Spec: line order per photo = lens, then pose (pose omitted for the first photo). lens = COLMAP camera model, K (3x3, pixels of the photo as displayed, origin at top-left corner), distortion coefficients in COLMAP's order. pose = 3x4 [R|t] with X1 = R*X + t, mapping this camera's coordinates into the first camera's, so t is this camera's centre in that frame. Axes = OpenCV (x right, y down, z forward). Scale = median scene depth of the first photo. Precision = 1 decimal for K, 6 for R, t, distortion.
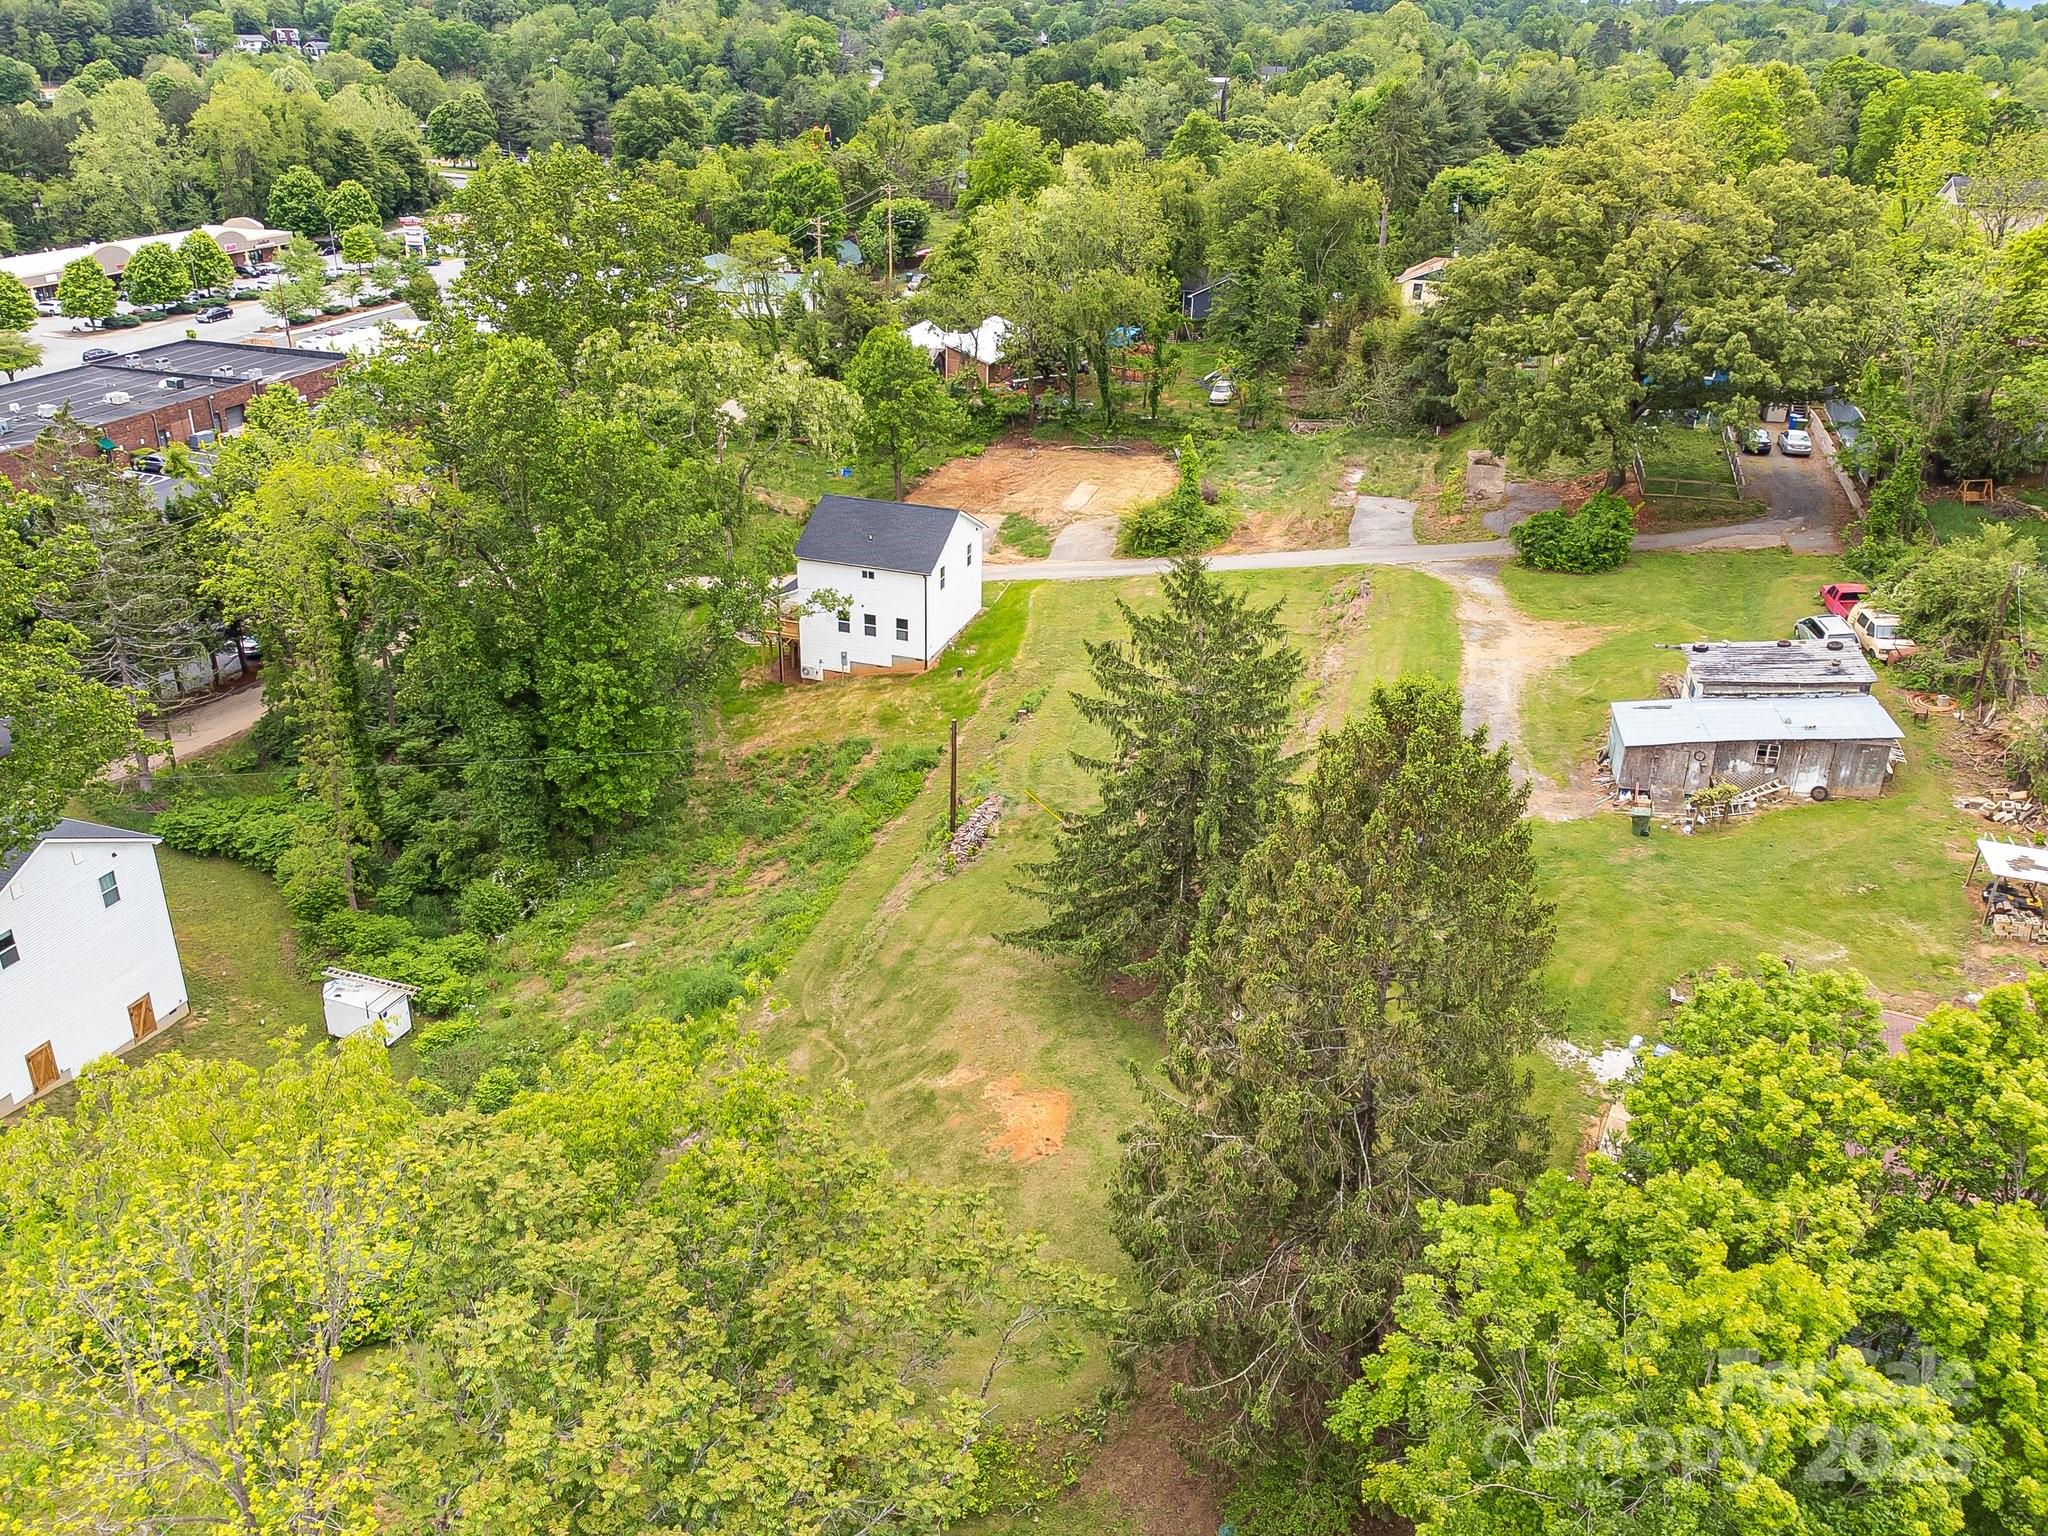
lens RADIAL K [[1595.4, 0, 1032.3], [0, 1595.4, 722.9], [0, 0, 1]] dist [0.053171, -0.055323]
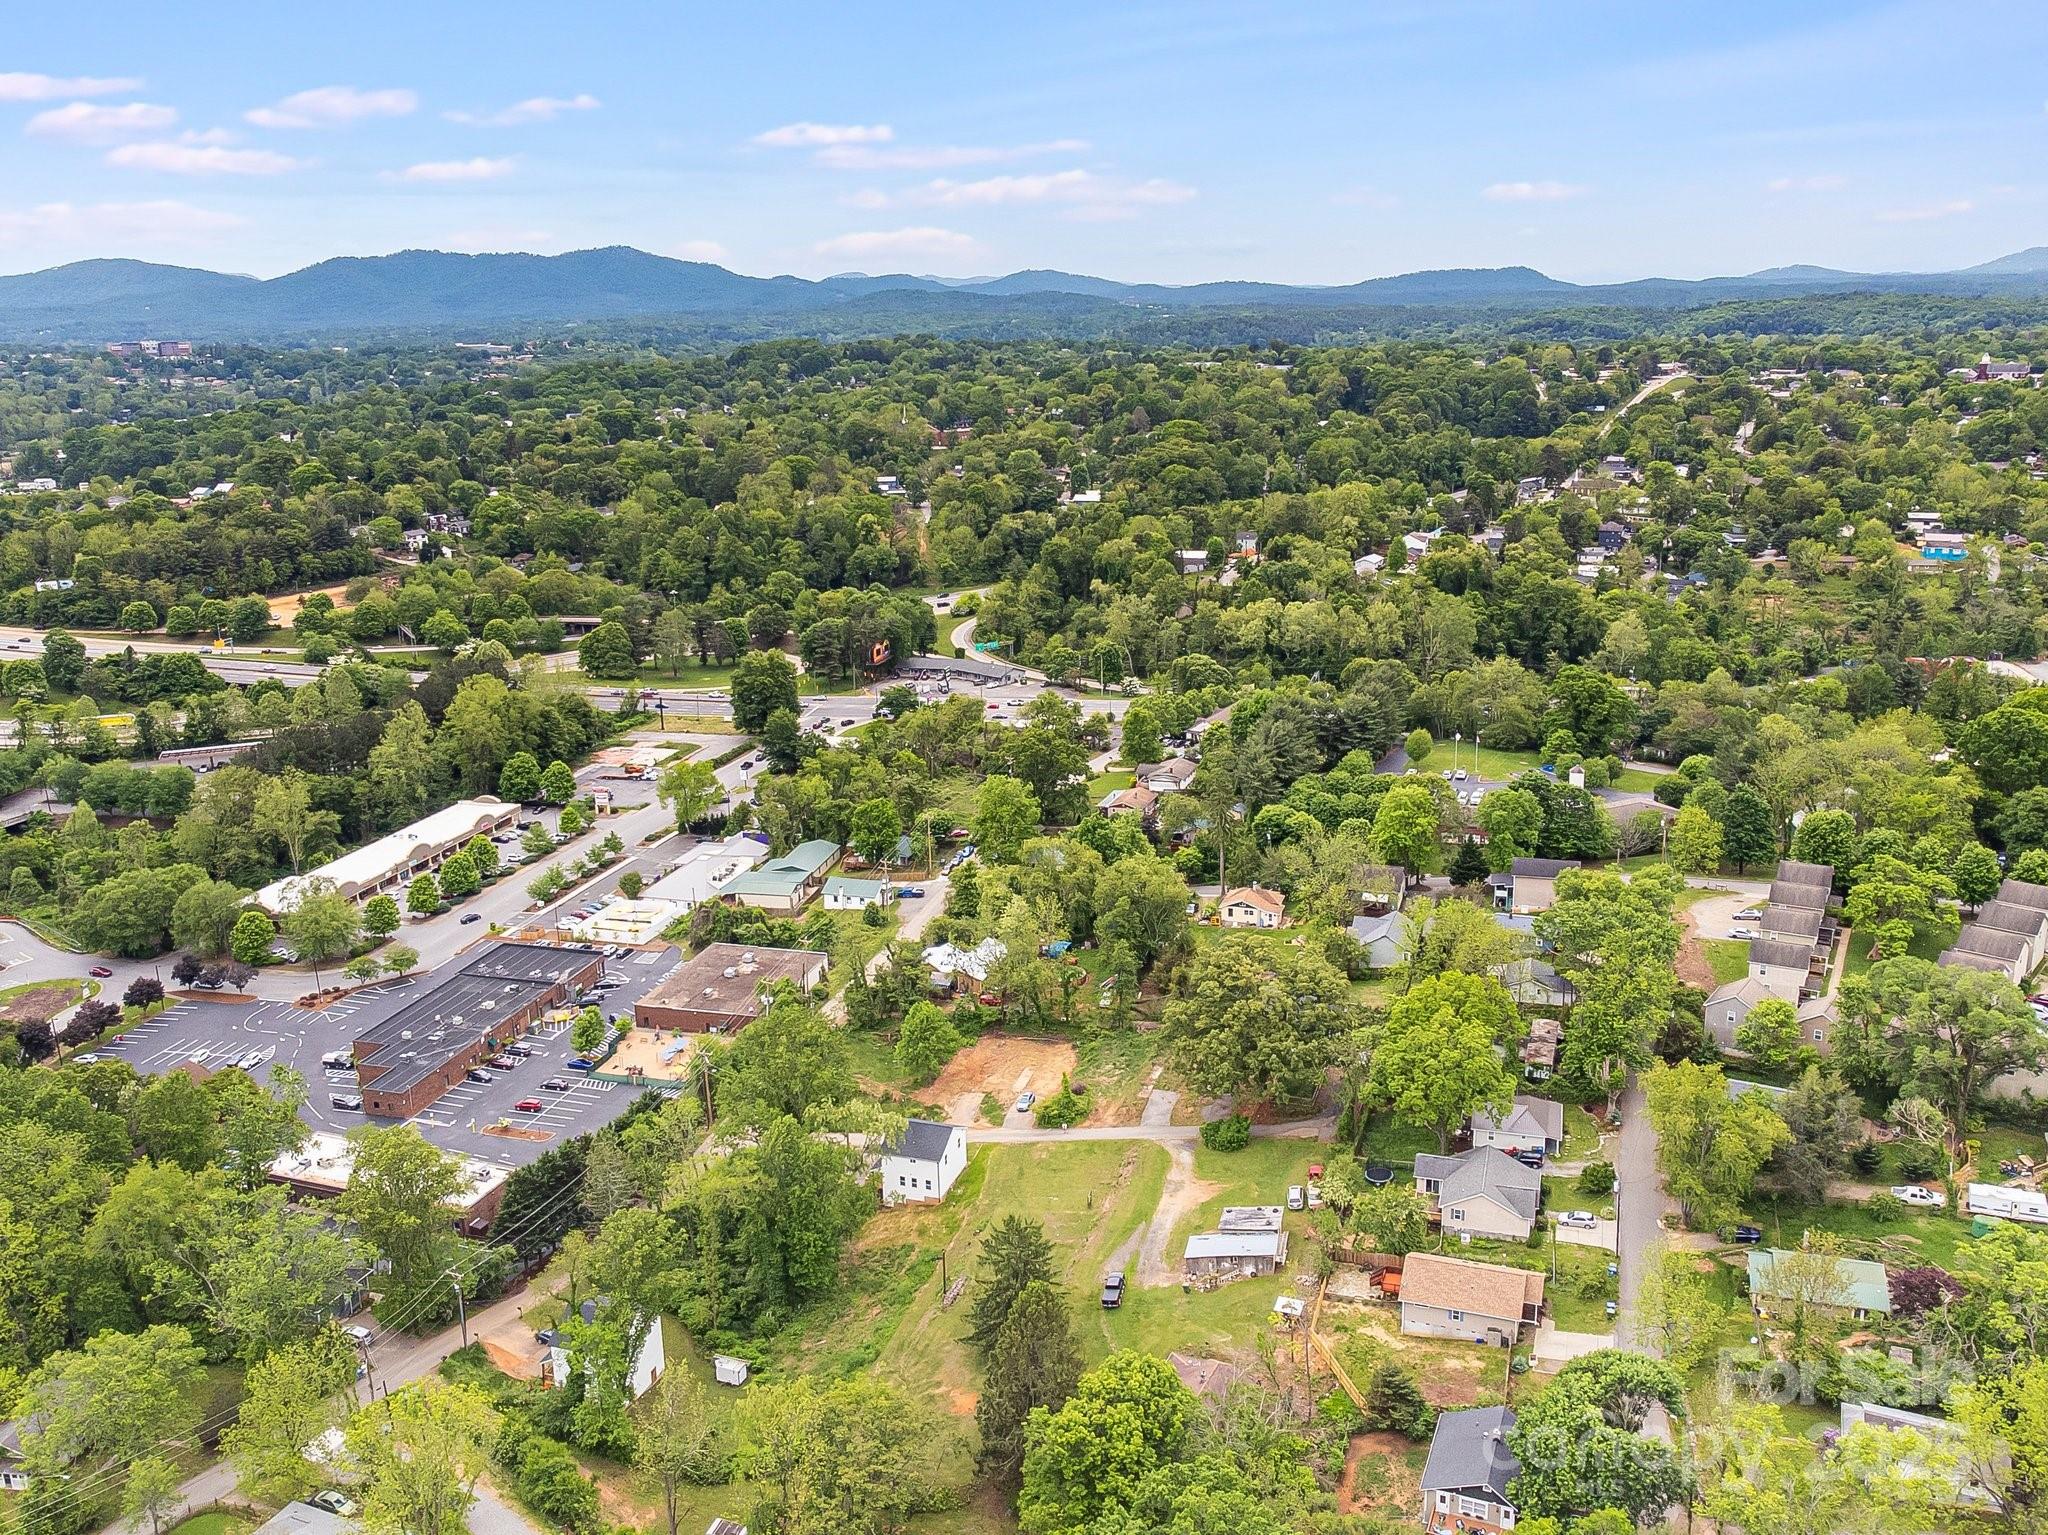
lens RADIAL K [[1628.6, 0, 1029.0], [0, 1628.6, 764.4], [0, 0, 1]] dist [0.057169, -0.070282]
pose [[0.998376, -0.040989, -0.039567, 0.189696], [0.034065, 0.986190, -0.162078, -0.286083], [0.045664, 0.160467, 0.985984, -1.470057]]
